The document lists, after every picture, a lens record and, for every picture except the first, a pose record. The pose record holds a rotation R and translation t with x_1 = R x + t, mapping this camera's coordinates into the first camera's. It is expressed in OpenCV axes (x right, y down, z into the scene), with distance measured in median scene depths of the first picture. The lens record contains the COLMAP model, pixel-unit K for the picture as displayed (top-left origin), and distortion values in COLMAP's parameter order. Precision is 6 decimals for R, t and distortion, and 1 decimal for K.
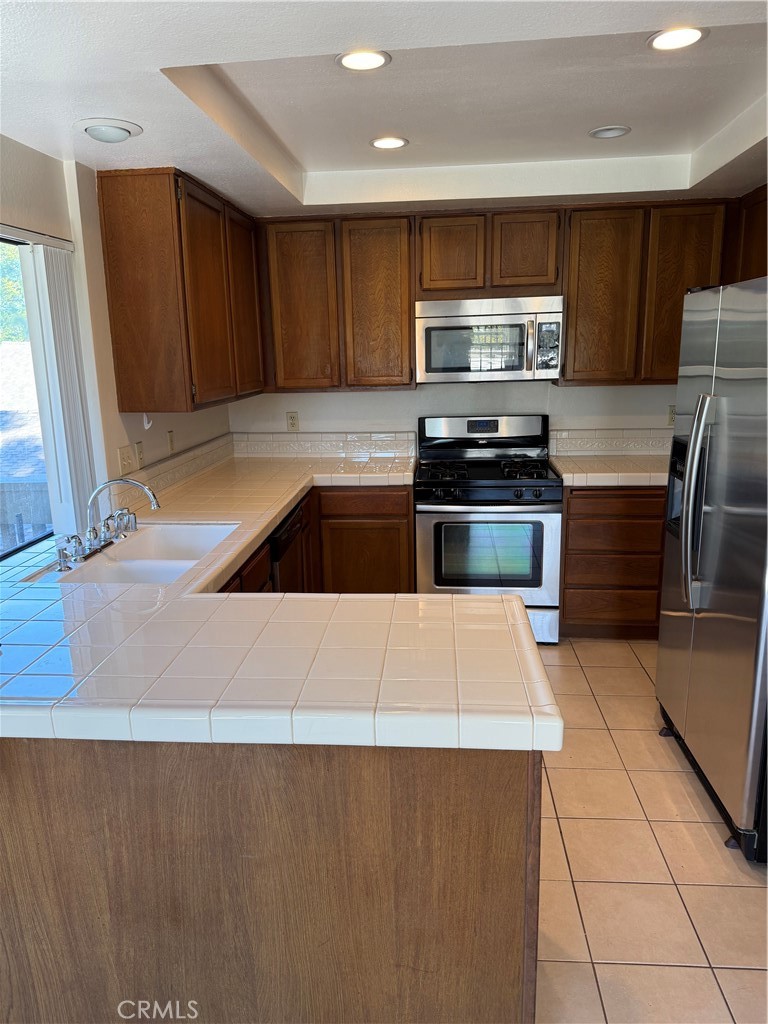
lens RADIAL K [[718.6, 0, 388.6], [0, 718.6, 511.1], [0, 0, 1]] dist [0.068338, -0.088143]
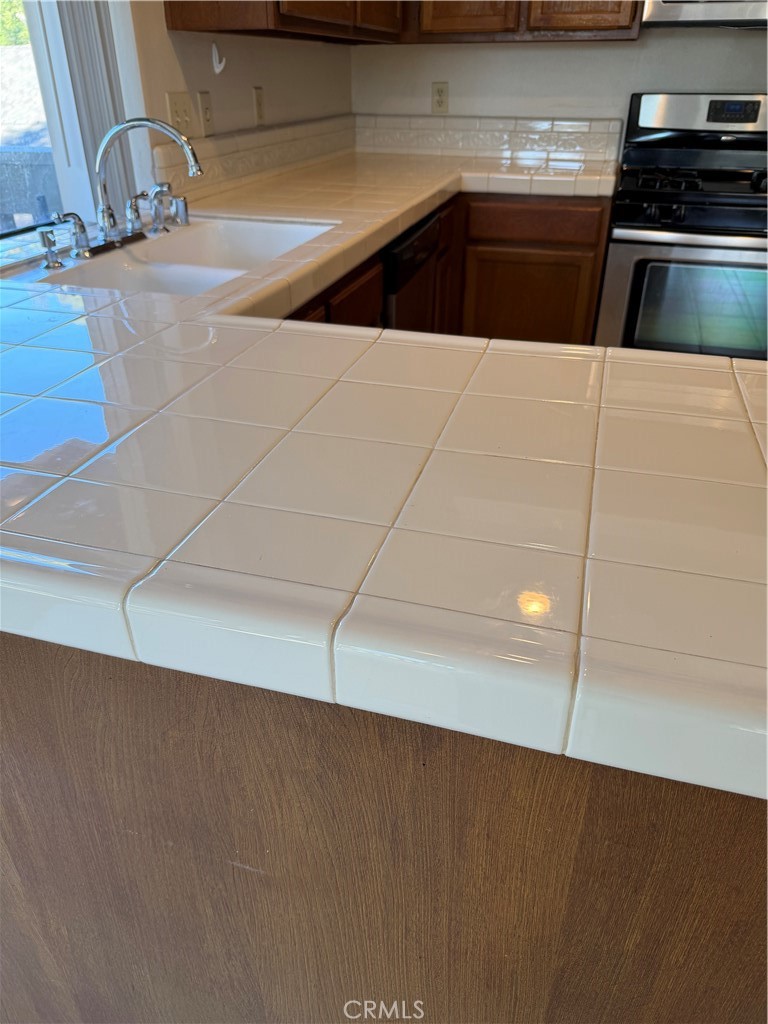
lens RADIAL K [[736.5, 0, 384.0], [0, 736.5, 512.0], [0, 0, 1]] dist [-0.003840, -0.002713]
pose [[0.977756, 0.123378, -0.169622, -0.024125], [-0.065157, 0.947353, 0.313490, 0.047230], [0.199370, -0.295465, 0.934319, 0.296244]]
